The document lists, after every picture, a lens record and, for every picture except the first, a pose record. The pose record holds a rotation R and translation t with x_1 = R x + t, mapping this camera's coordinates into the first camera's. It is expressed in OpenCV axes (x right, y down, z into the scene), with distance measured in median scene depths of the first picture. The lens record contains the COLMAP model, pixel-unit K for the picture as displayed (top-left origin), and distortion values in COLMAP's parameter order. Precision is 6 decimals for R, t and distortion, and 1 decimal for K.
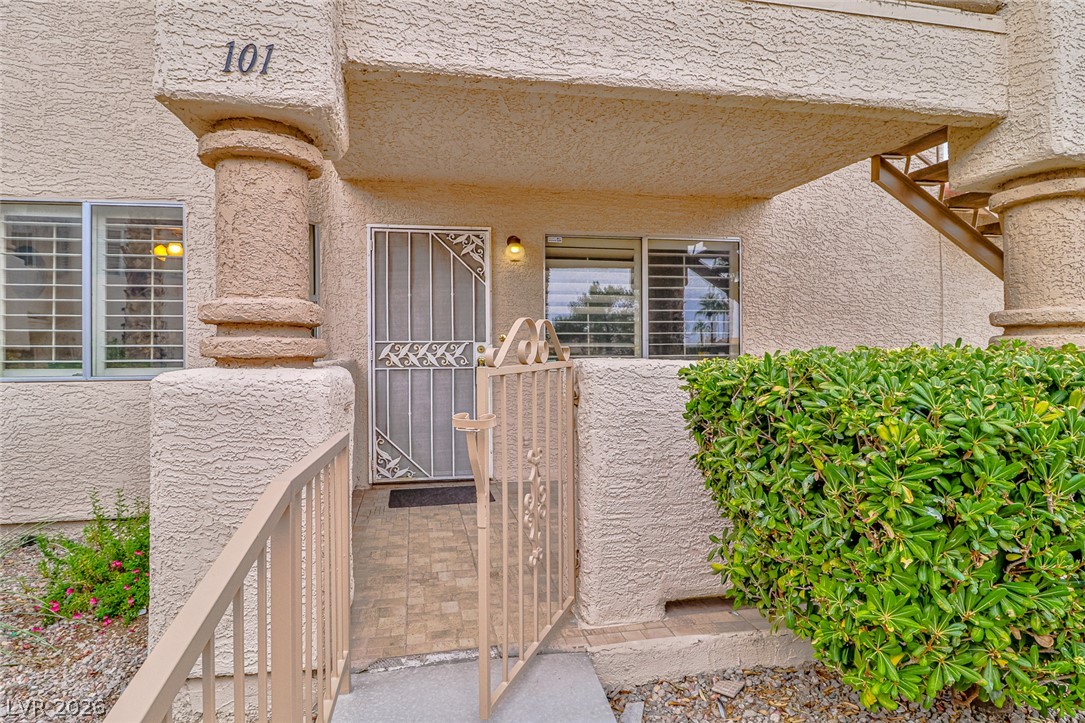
lens RADIAL K [[569.3, 0, 534.4], [0, 569.3, 350.5], [0, 0, 1]] dist [0.001338, -0.015435]
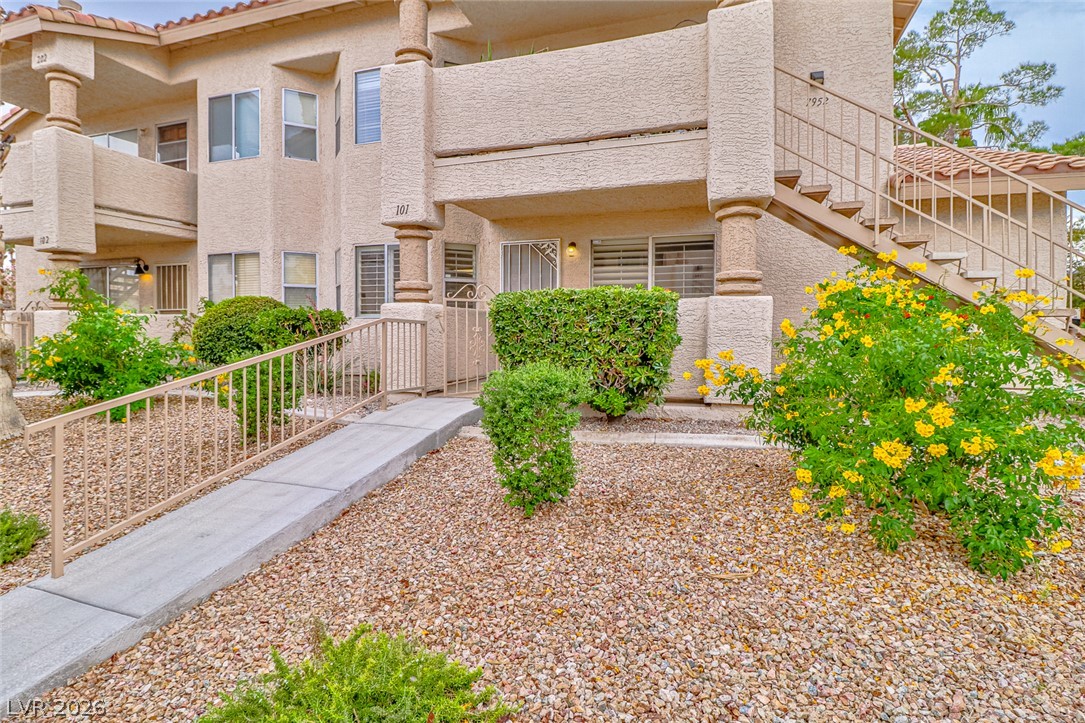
lens RADIAL K [[569.3, 0, 534.4], [0, 569.3, 350.5], [0, 0, 1]] dist [0.001338, -0.015435]
pose [[0.872982, 0.022583, -0.487230, 0.765654], [-0.007020, 0.999406, 0.033744, 0.084156], [0.487703, -0.026037, 0.872621, -0.660189]]
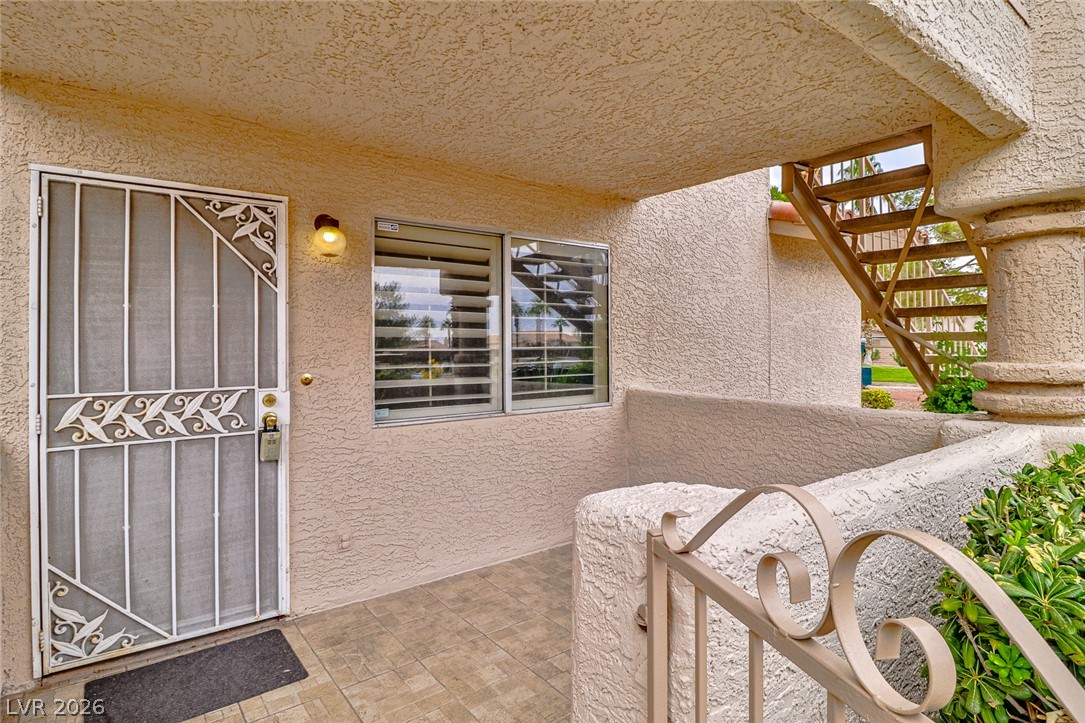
lens RADIAL K [[549.4, 0, 511.0], [0, 549.4, 337.5], [0, 0, 1]] dist [-0.001719, -0.011740]
pose [[0.908570, 0.006958, 0.417675, -0.105280], [-0.004755, 0.999969, -0.006315, -0.065651], [-0.417706, 0.003752, 0.908574, 0.378209]]
